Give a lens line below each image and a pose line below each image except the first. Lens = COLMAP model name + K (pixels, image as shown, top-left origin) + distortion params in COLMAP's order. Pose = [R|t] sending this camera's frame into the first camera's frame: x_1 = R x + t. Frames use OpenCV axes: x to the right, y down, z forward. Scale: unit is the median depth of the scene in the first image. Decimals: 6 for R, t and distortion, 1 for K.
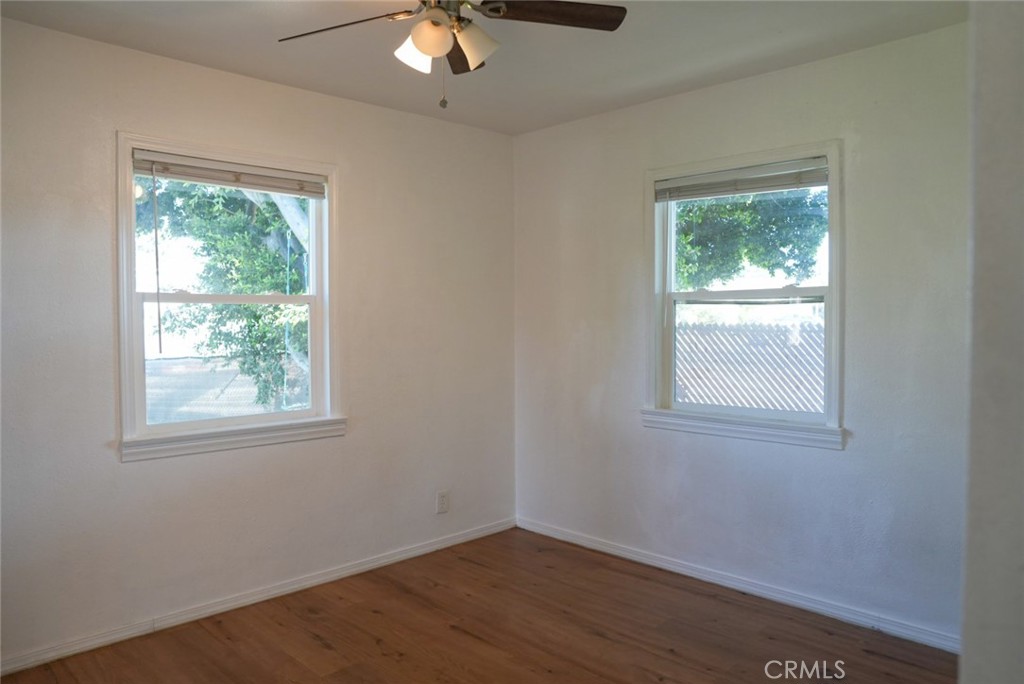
lens RADIAL K [[701.6, 0, 513.5], [0, 701.6, 338.4], [0, 0, 1]] dist [-0.119260, 0.090990]
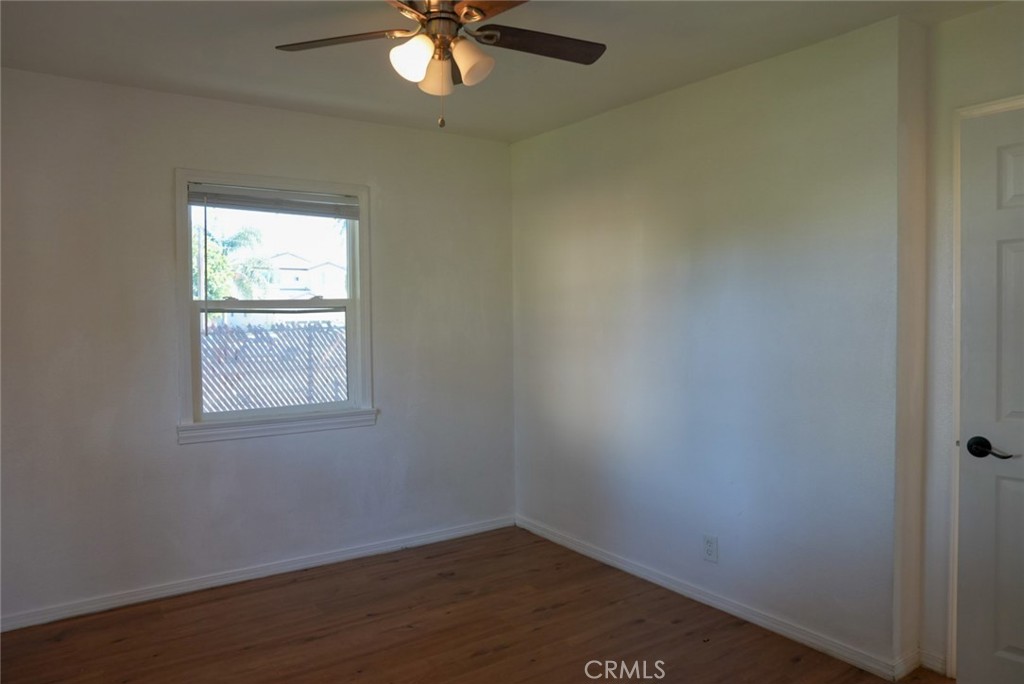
lens RADIAL K [[701.6, 0, 513.5], [0, 701.6, 338.4], [0, 0, 1]] dist [-0.119260, 0.090990]
pose [[0.173956, -0.035469, 0.984114, -0.771946], [0.039086, 0.998812, 0.029090, -0.030118], [-0.983977, 0.033405, 0.175135, 0.494898]]
